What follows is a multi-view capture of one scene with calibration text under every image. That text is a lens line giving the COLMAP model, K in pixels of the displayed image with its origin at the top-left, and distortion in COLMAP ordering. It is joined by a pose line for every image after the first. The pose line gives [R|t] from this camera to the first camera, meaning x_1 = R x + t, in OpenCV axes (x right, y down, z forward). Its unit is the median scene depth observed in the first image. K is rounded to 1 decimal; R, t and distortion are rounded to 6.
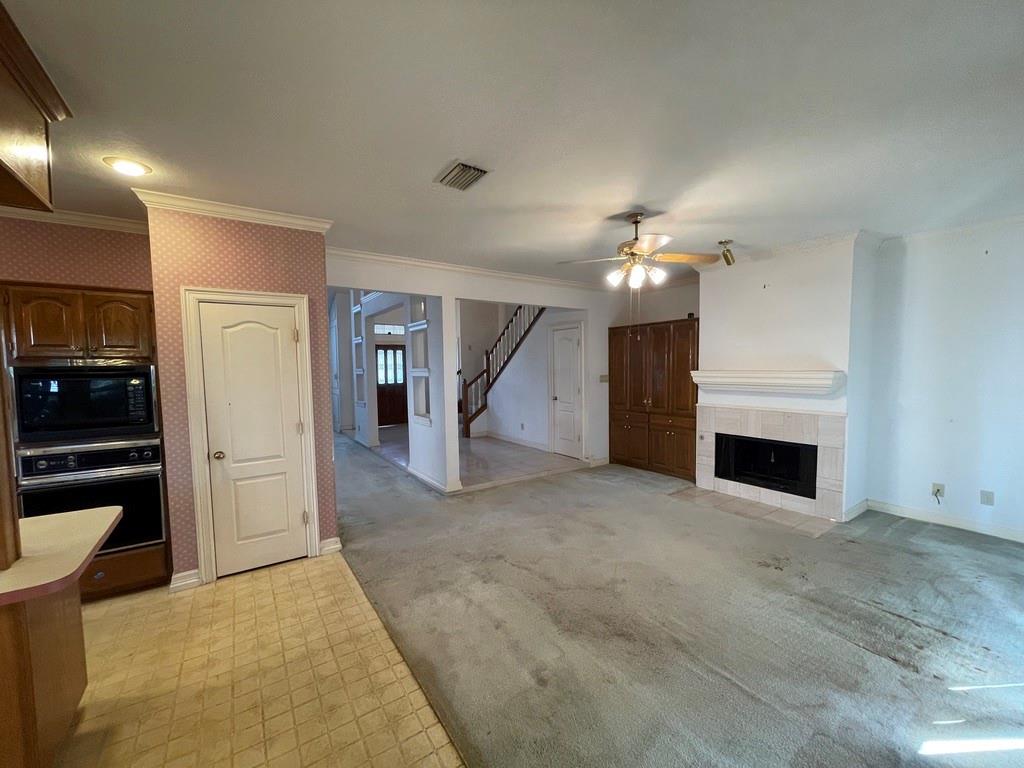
lens RADIAL K [[420.0, 0, 513.7], [0, 420.0, 388.0], [0, 0, 1]] dist [-0.001047, -0.000084]
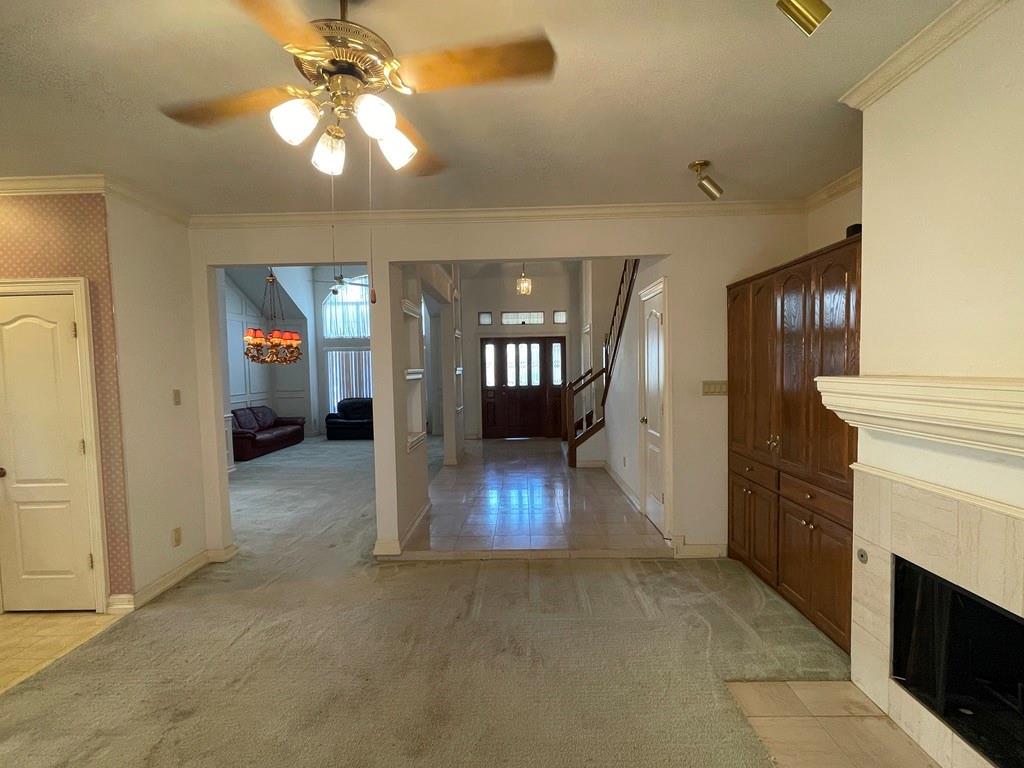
lens RADIAL K [[483.8, 0, 515.1], [0, 483.8, 389.4], [0, 0, 1]] dist [-0.000134, -0.000188]
pose [[0.815487, 0.024626, -0.578251, 0.452741], [-0.022156, 0.999690, 0.011328, -0.027993], [0.578351, 0.003573, 0.815780, 0.488795]]
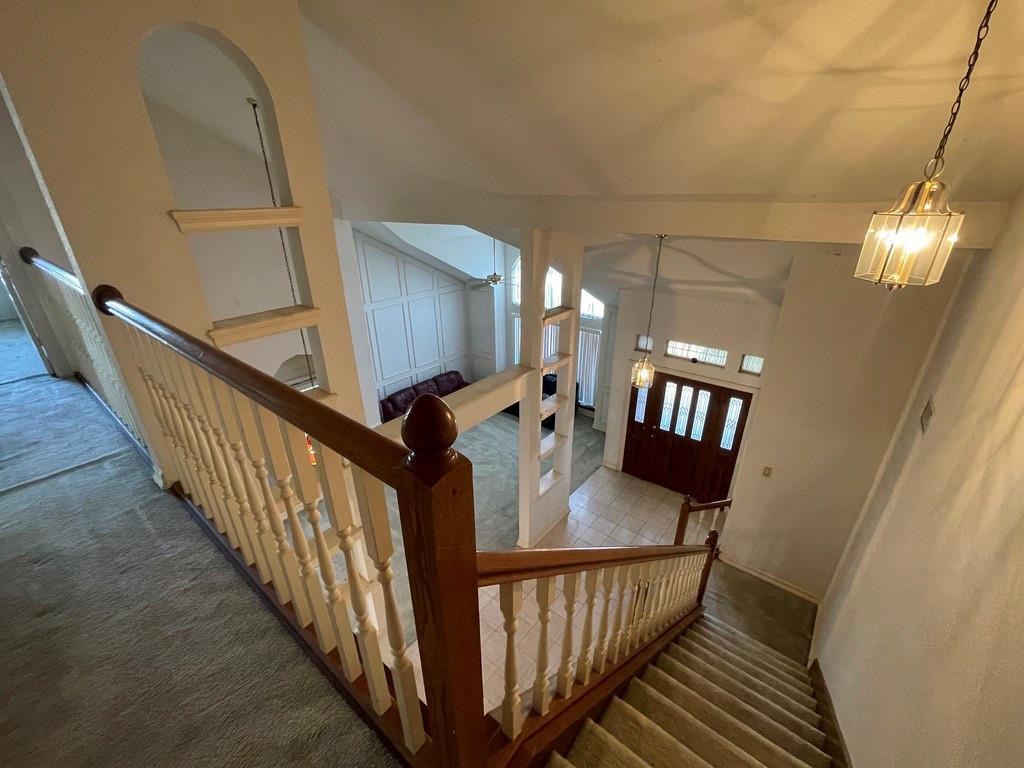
lens RADIAL K [[420.0, 0, 513.7], [0, 420.0, 388.0], [0, 0, 1]] dist [-0.001047, -0.000084]
pose [[0.298472, 0.398573, -0.867210, 0.297832], [-0.050751, 0.913970, 0.402596, -0.633079], [0.953068, -0.076152, 0.293022, 1.184067]]
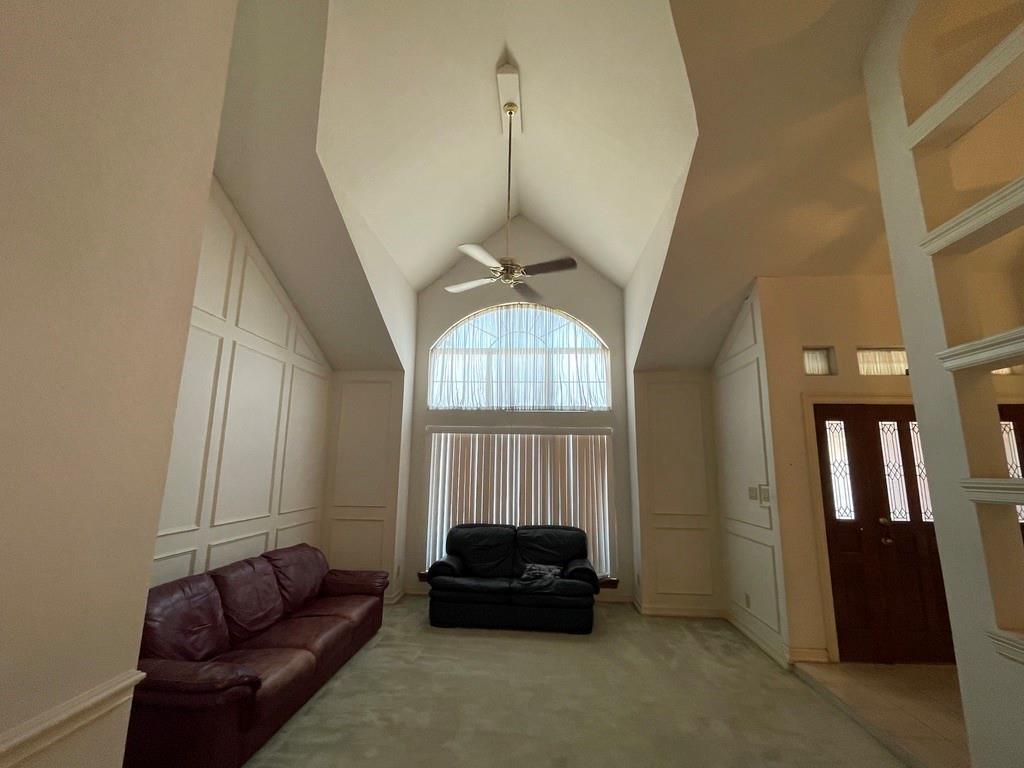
lens RADIAL K [[420.0, 0, 513.7], [0, 420.0, 388.0], [0, 0, 1]] dist [-0.001047, -0.000084]
pose [[0.786224, -0.088808, -0.611526, -0.684449], [-0.054520, 0.975791, -0.211803, -0.053769], [0.615531, 0.199865, 0.762349, 1.078299]]
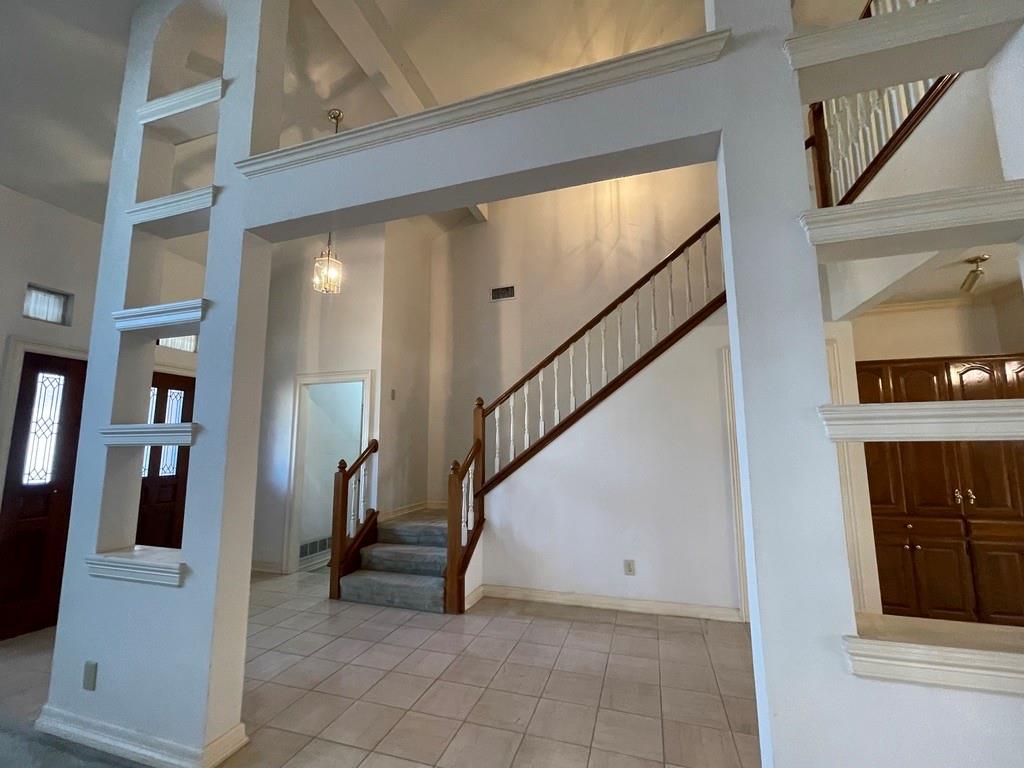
lens RADIAL K [[420.0, 0, 513.7], [0, 420.0, 388.0], [0, 0, 1]] dist [-0.001047, -0.000084]
pose [[0.784037, 0.091890, 0.613875, -0.543074], [0.027188, 0.982948, -0.181861, -0.026318], [-0.620118, 0.159275, 0.768170, 1.047429]]
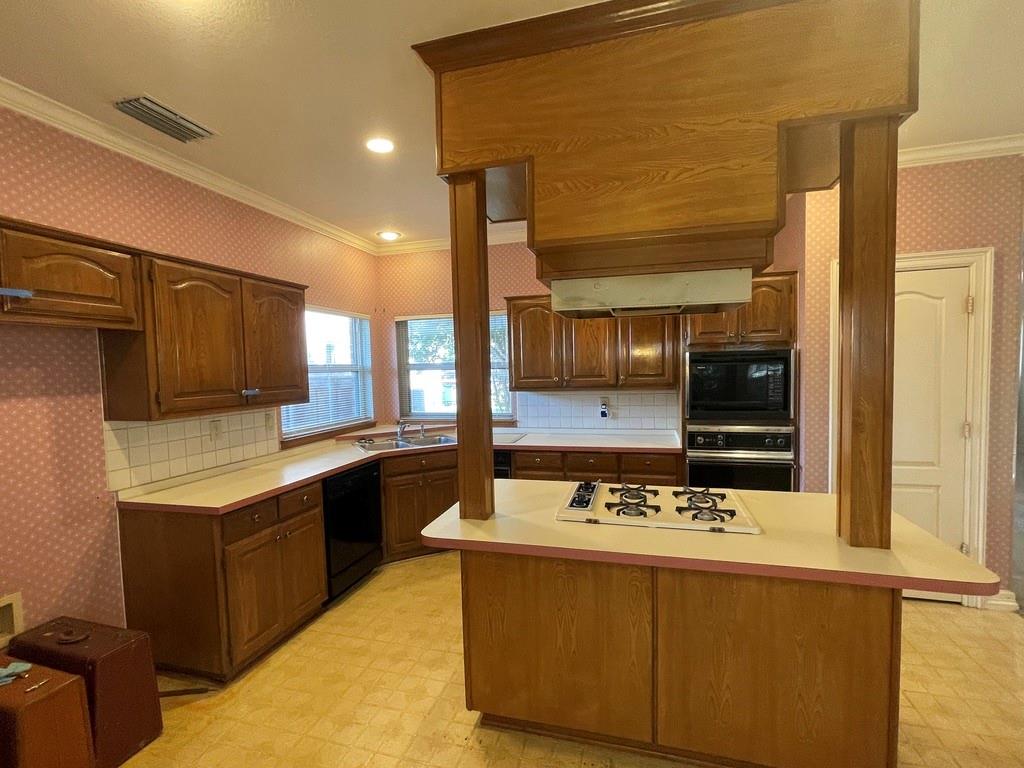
lens RADIAL K [[483.7, 0, 512.0], [0, 483.7, 384.0], [0, 0, 1]] dist [0.000941, -0.000004]
pose [[0.635793, 0.027257, -0.771378, -0.237728], [-0.023440, 0.999597, 0.016001, 0.012754], [0.771503, 0.007908, 0.636176, -0.108072]]
